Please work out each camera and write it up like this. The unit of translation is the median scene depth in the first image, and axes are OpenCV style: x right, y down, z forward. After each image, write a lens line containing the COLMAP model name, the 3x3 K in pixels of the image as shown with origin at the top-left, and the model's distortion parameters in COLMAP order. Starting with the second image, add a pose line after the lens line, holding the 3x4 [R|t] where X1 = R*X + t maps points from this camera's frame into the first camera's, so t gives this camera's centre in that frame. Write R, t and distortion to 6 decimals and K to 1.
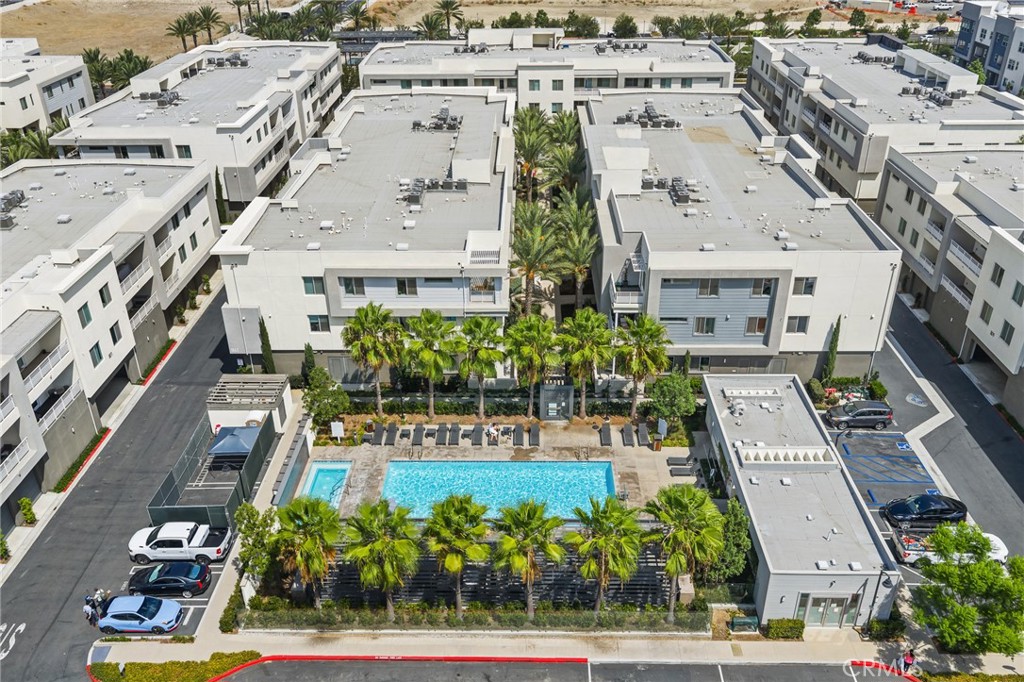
lens RADIAL K [[845.3, 0, 512.0], [0, 845.3, 341.0], [0, 0, 1]] dist [0.014415, -0.024904]
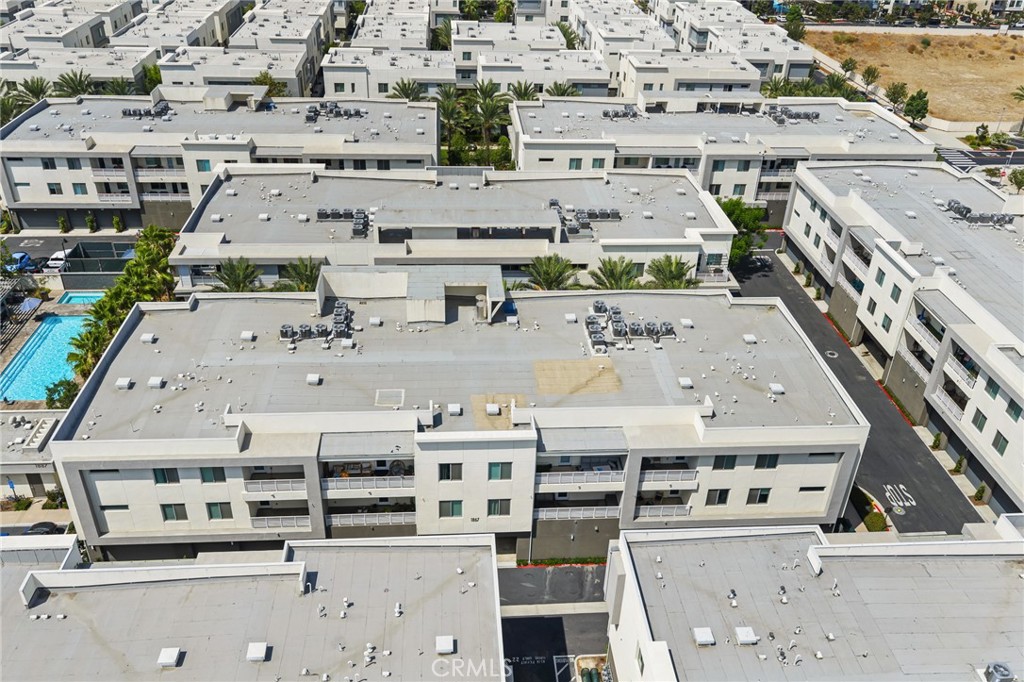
lens RADIAL K [[845.3, 0, 512.0], [0, 845.3, 341.0], [0, 0, 1]] dist [0.014415, -0.024904]
pose [[0.092433, 0.529909, -0.843002, 1.089606], [-0.508685, 0.752939, 0.417520, -0.729048], [0.855977, 0.390230, 0.339153, 0.991817]]
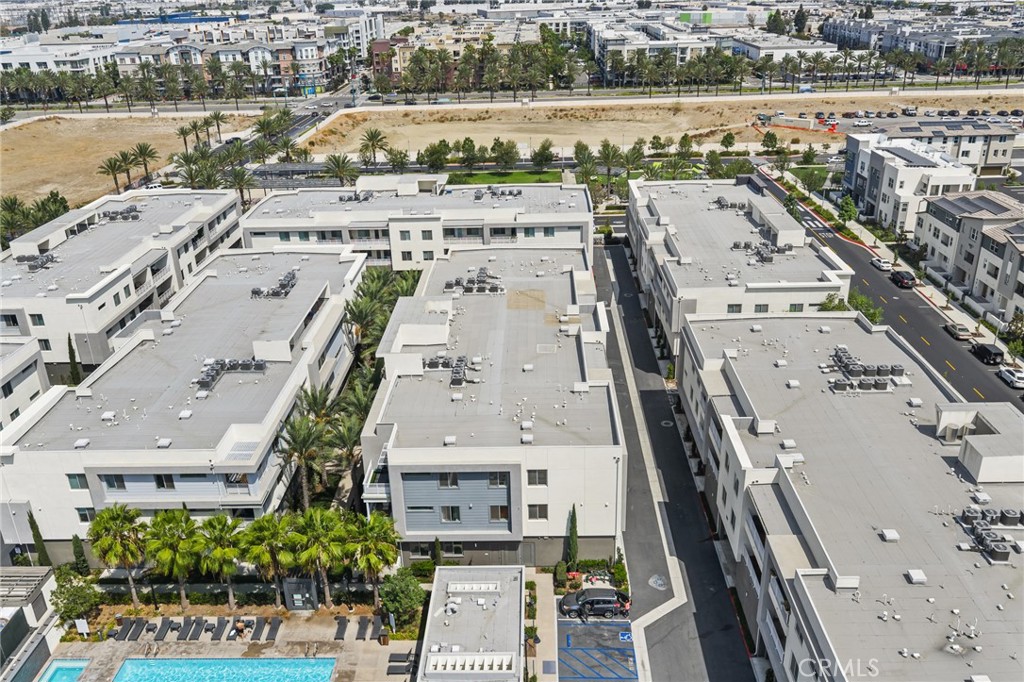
lens RADIAL K [[845.3, 0, 512.0], [0, 845.3, 341.0], [0, 0, 1]] dist [0.014415, -0.024904]
pose [[0.999864, -0.013704, -0.009133, 0.307706], [0.012771, 0.995352, -0.095450, -0.126737], [0.010399, 0.095320, 0.995392, -0.063602]]
